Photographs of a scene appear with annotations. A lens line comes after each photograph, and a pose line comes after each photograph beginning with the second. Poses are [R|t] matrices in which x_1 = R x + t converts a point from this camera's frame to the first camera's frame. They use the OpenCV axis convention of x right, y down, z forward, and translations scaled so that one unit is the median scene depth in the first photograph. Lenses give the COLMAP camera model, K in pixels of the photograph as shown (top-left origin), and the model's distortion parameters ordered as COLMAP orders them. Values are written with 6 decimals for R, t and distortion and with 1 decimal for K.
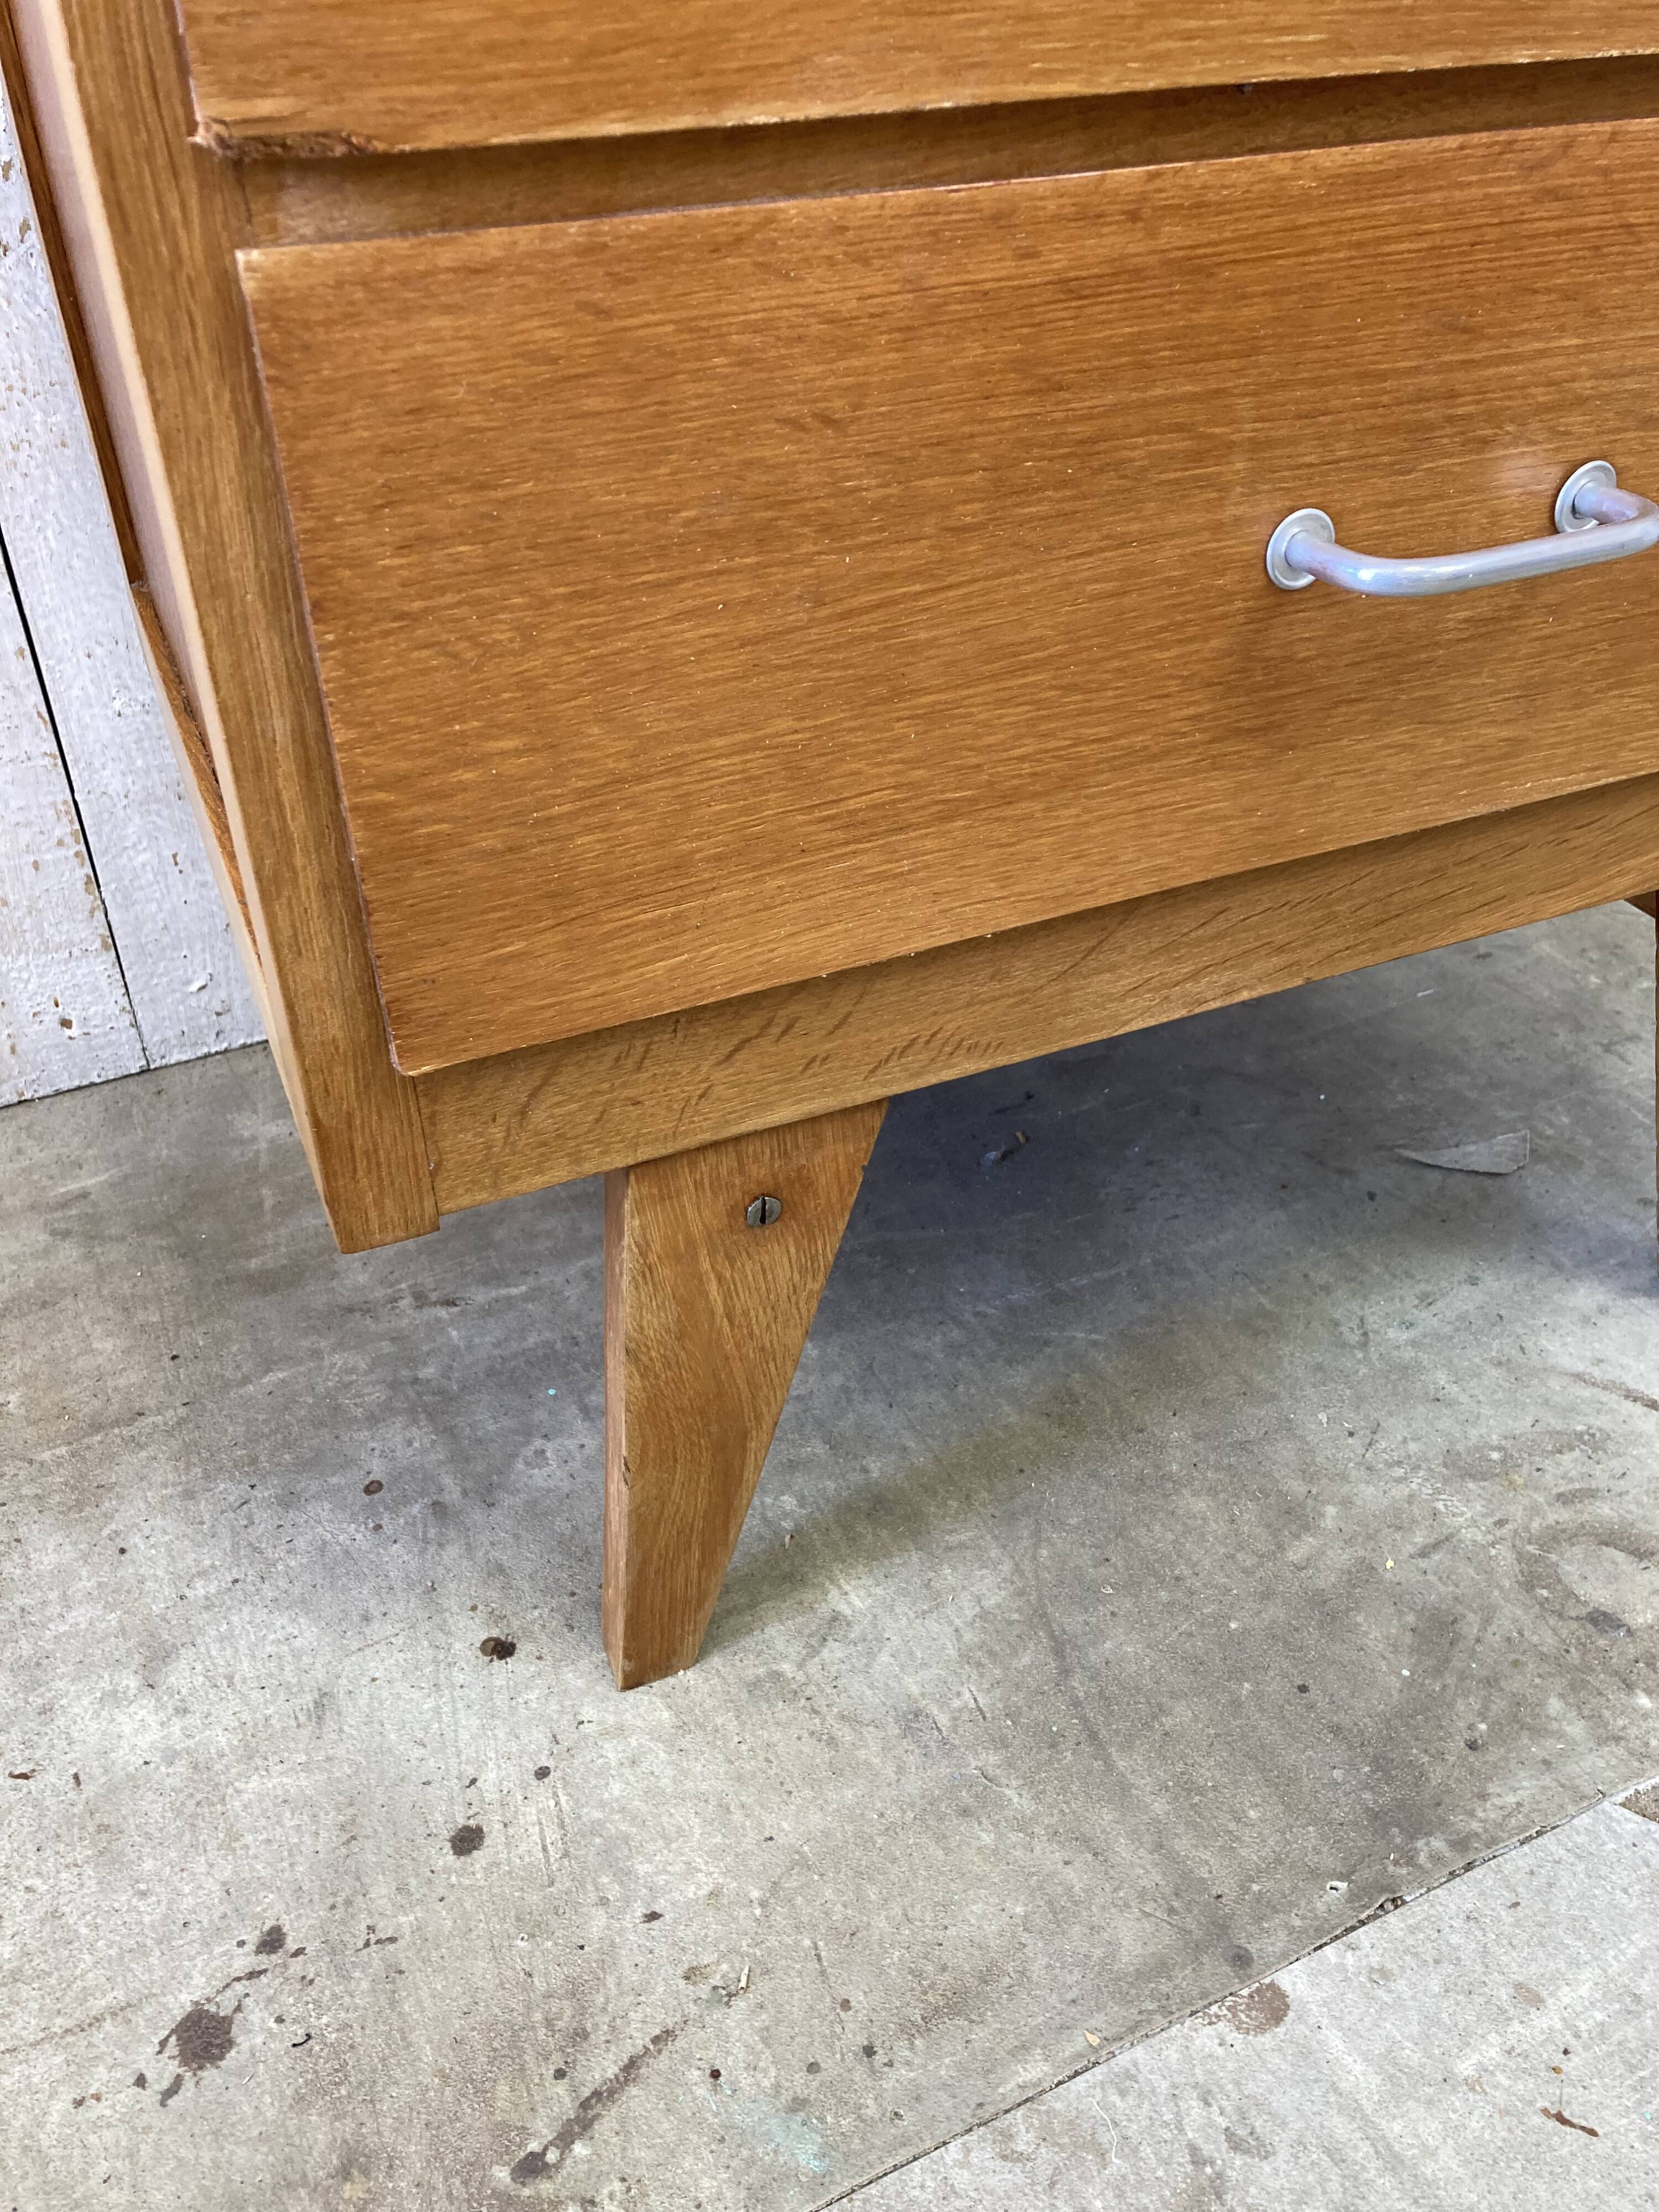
lens RADIAL K [[1826.2, 0, 832.6], [0, 1826.2, 1118.9], [0, 0, 1]] dist [0.020651, 0.002050]
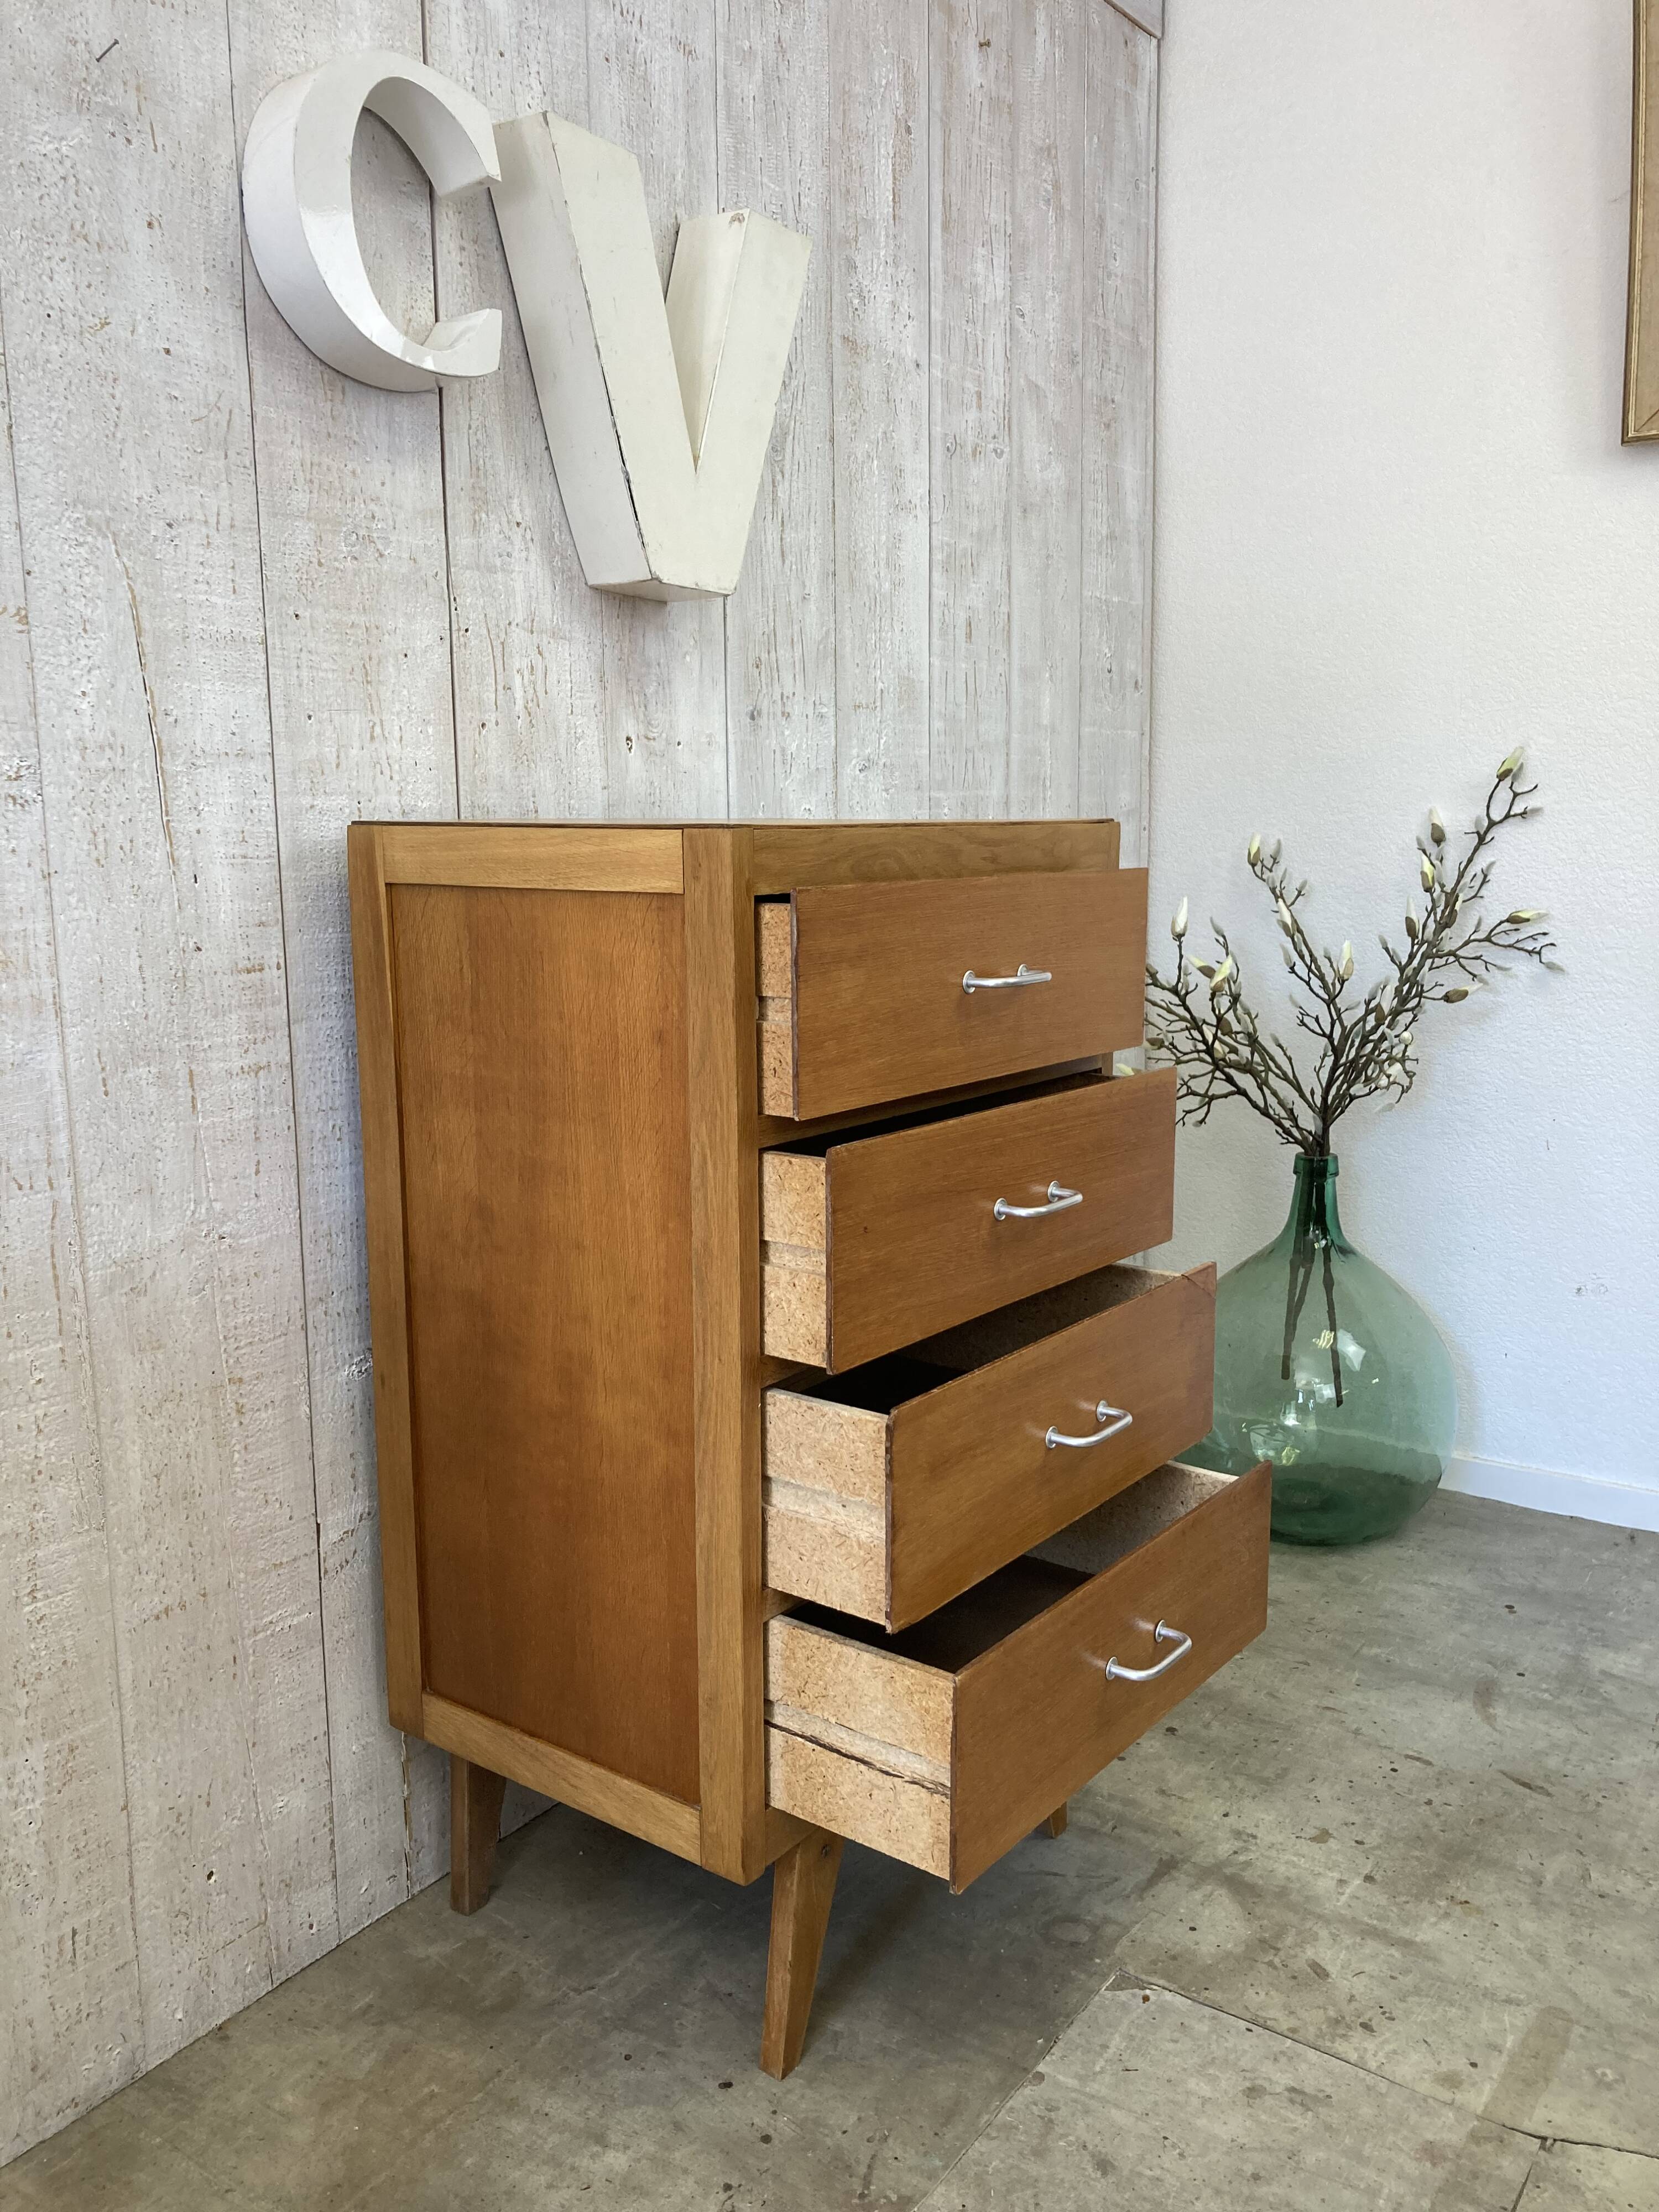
lens RADIAL K [[1826.2, 0, 850.1], [0, 1826.2, 1113.1], [0, 0, 1]] dist [0.020651, 0.002050]
pose [[0.863811, -0.064522, 0.499668, -1.312276], [0.275782, 0.890544, -0.361767, 0.064840], [-0.421635, 0.450297, 0.787056, -1.799394]]
